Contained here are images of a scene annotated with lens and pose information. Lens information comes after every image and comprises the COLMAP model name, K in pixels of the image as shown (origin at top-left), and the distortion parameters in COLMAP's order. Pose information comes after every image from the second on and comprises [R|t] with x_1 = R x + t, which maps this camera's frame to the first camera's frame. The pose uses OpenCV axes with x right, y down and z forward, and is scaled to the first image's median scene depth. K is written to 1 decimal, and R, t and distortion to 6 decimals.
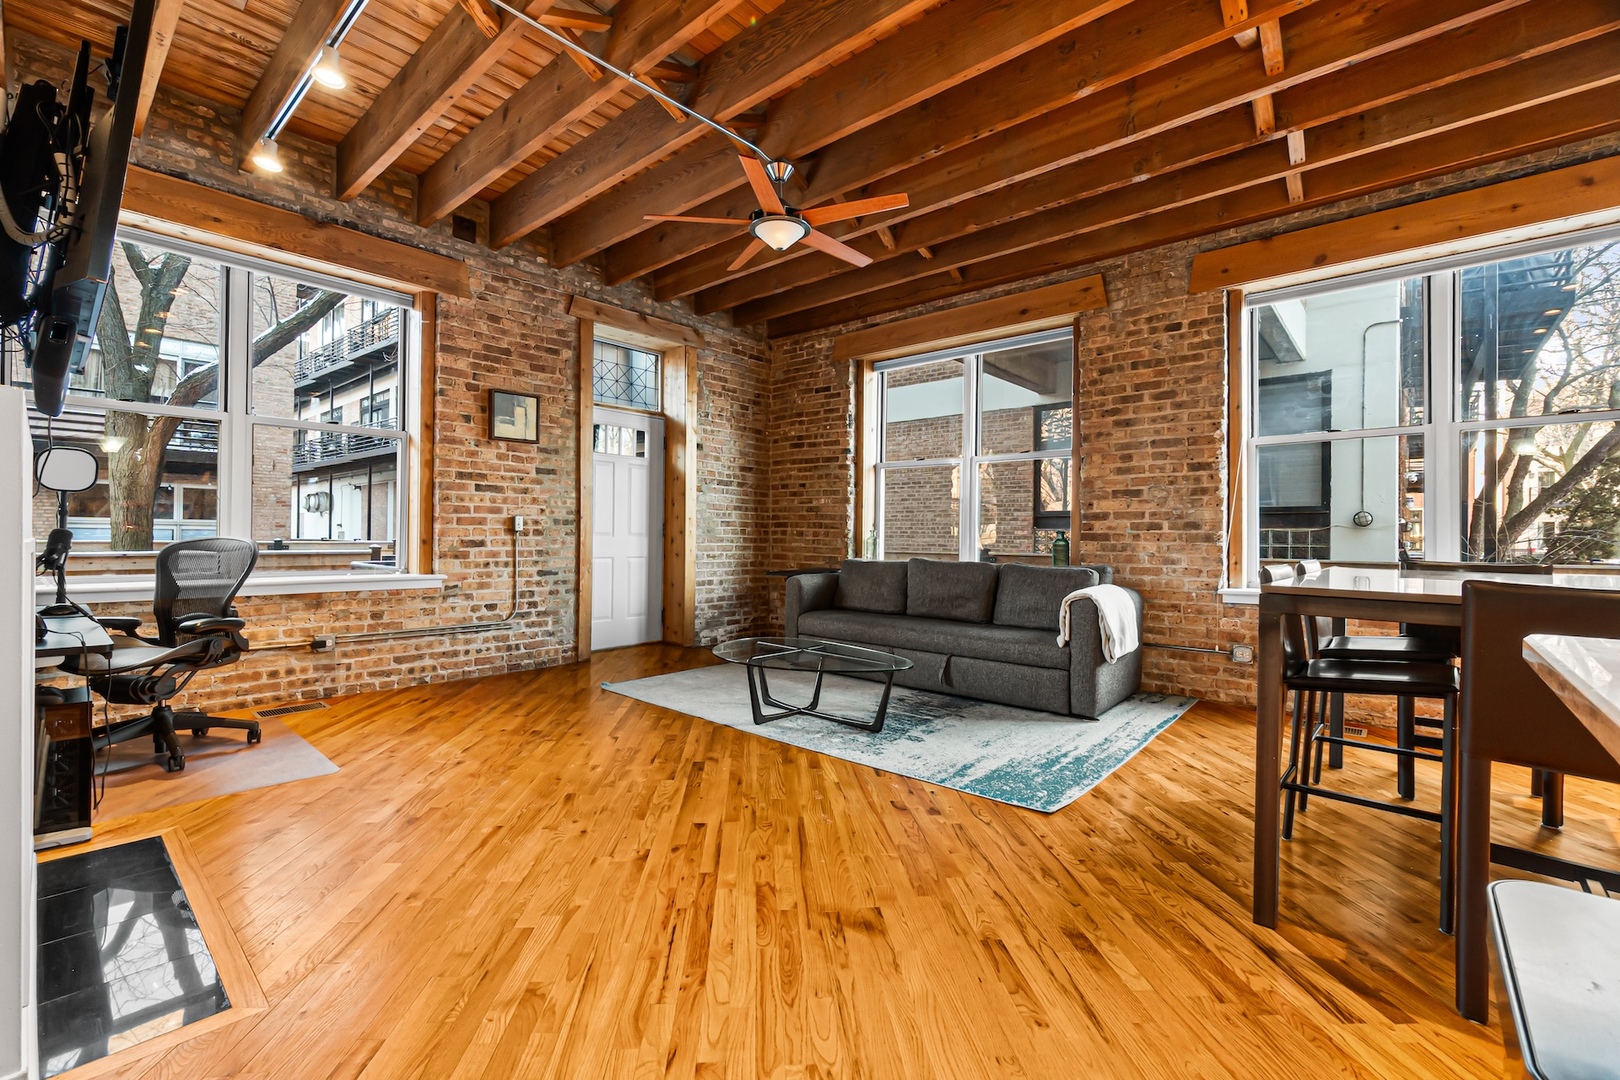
lens RADIAL K [[690.4, 0, 810.0], [0, 690.4, 540.0], [0, 0, 1]] dist [-0.000679, -0.000037]
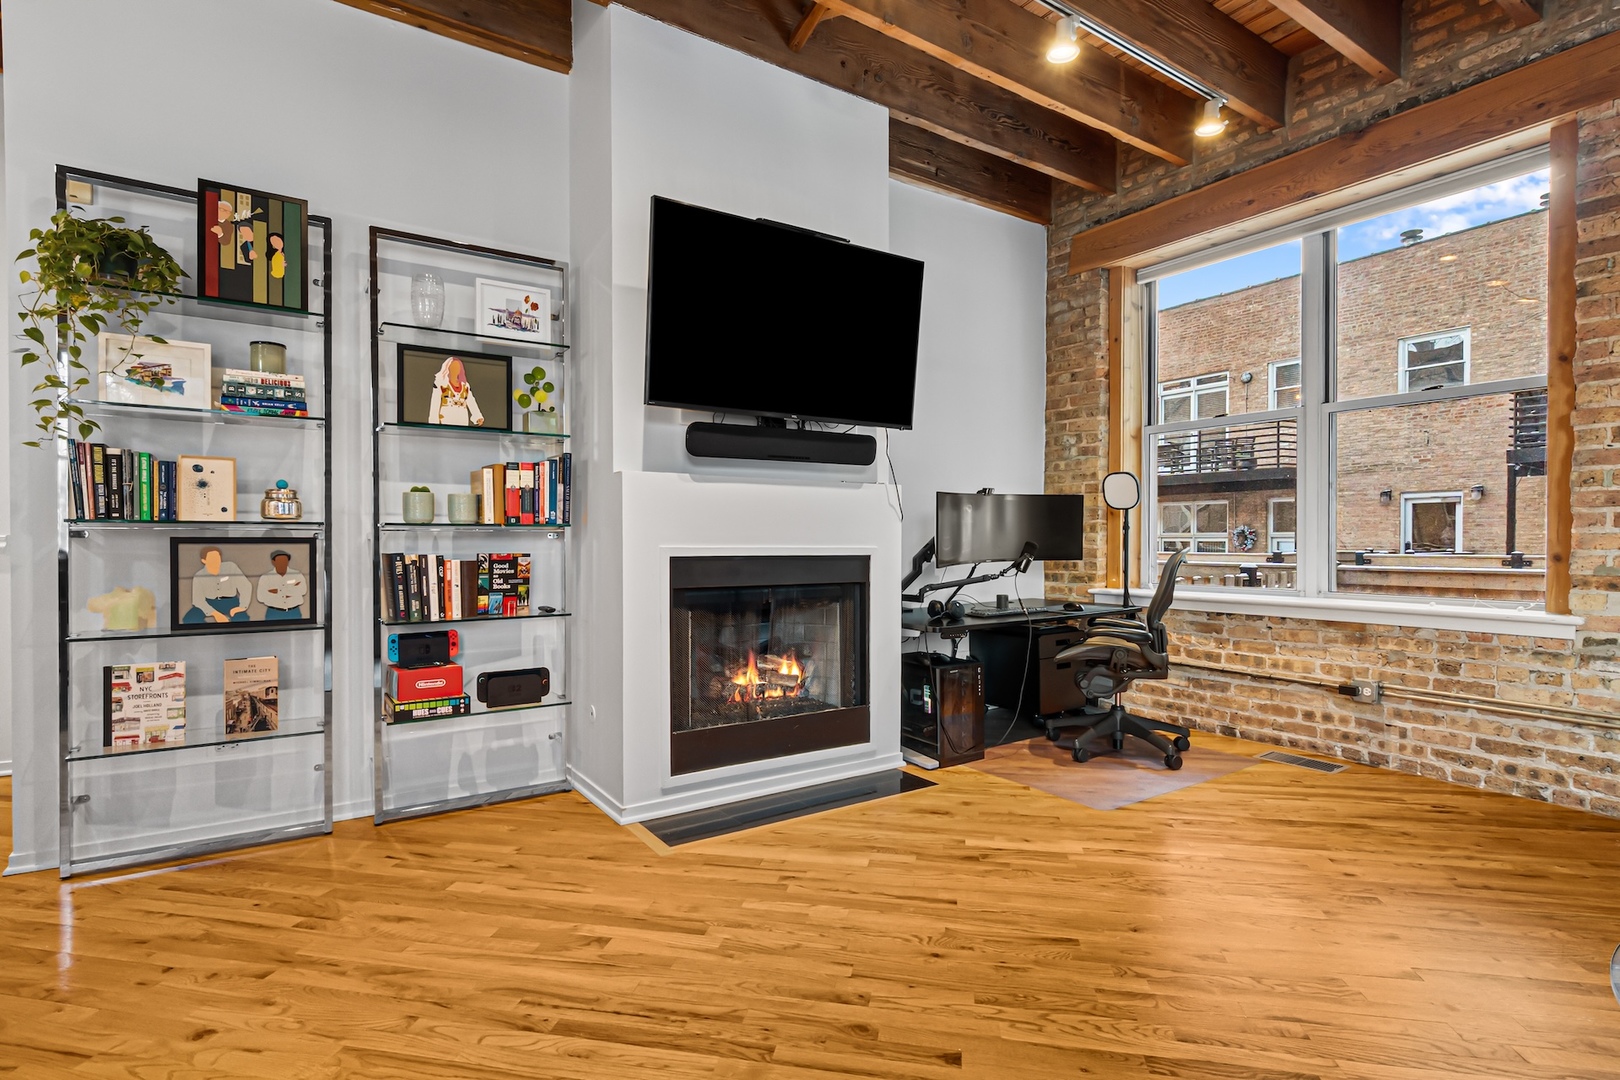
lens RADIAL K [[813.8, 0, 801.9], [0, 813.8, 558.7], [0, 0, 1]] dist [0.001966, 0.000636]
pose [[-0.263233, 0.008338, -0.964696, 0.289443], [-0.012490, 0.999849, 0.012050, 0.003009], [0.964651, 0.015220, -0.263089, 0.607339]]
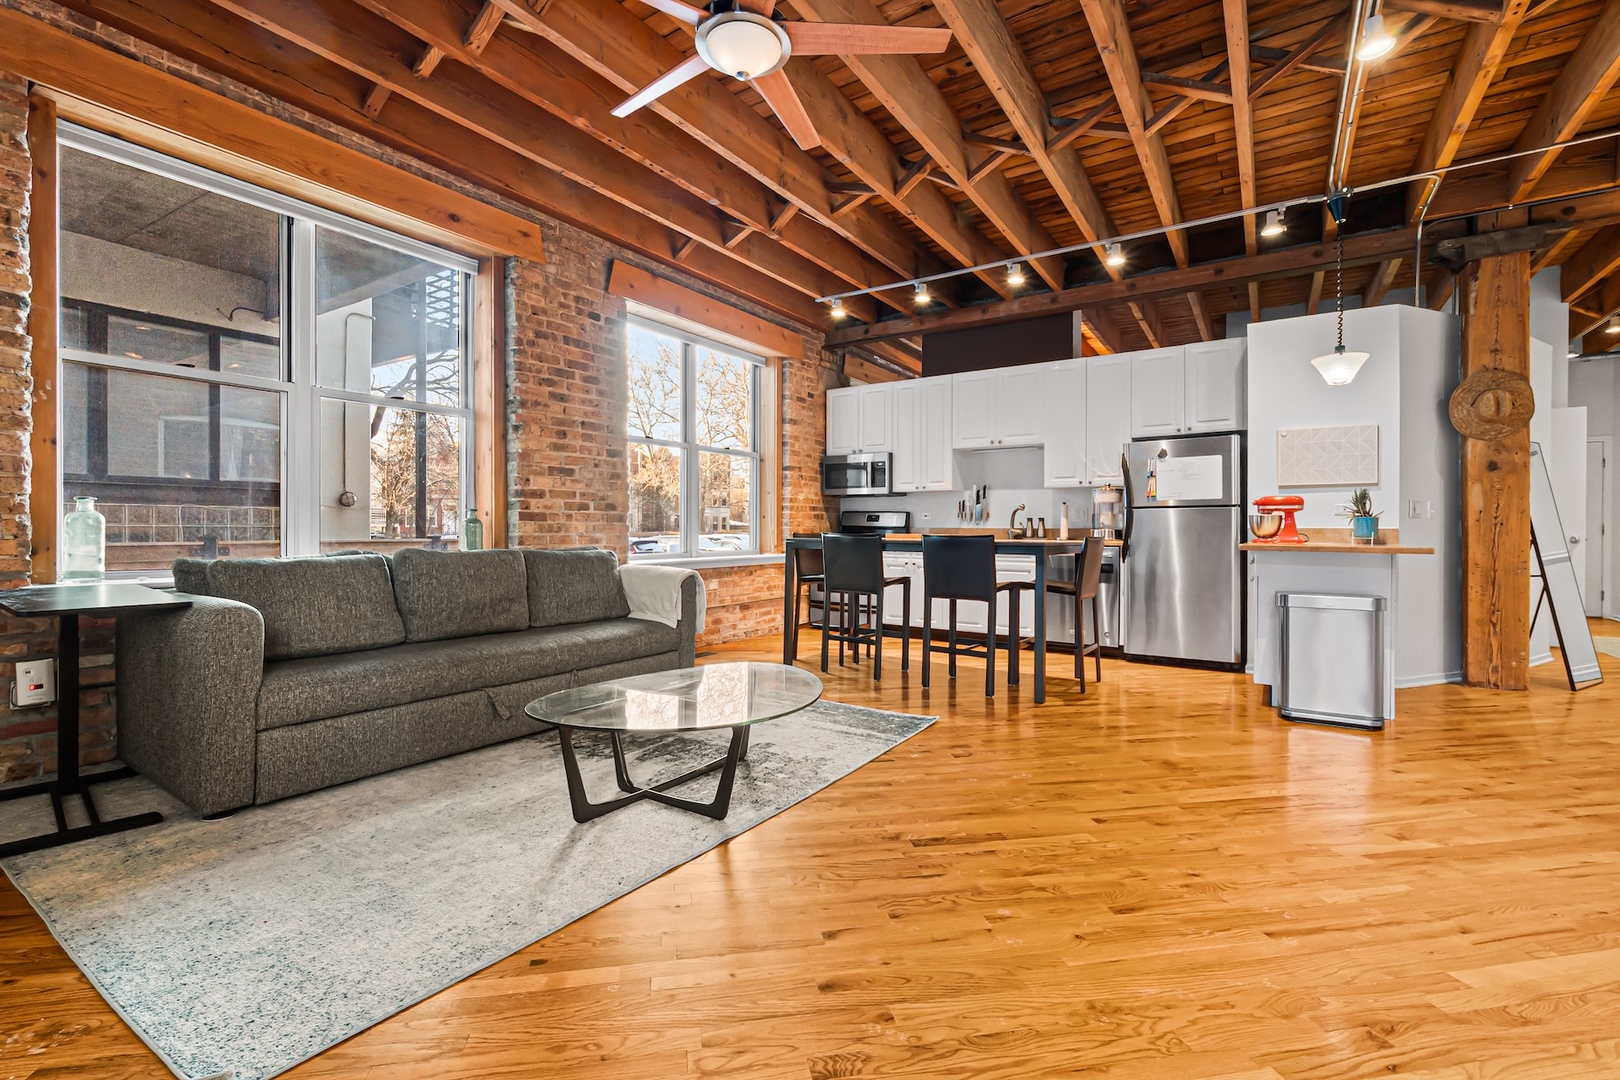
lens RADIAL K [[698.0, 0, 809.9], [0, 698.0, 529.8], [0, 0, 1]] dist [-0.002149, -0.000302]
pose [[-0.115141, -0.014134, 0.993249, -0.618797], [-0.003189, 0.999899, 0.013859, -0.001137], [-0.993344, -0.001572, -0.115174, 0.873682]]
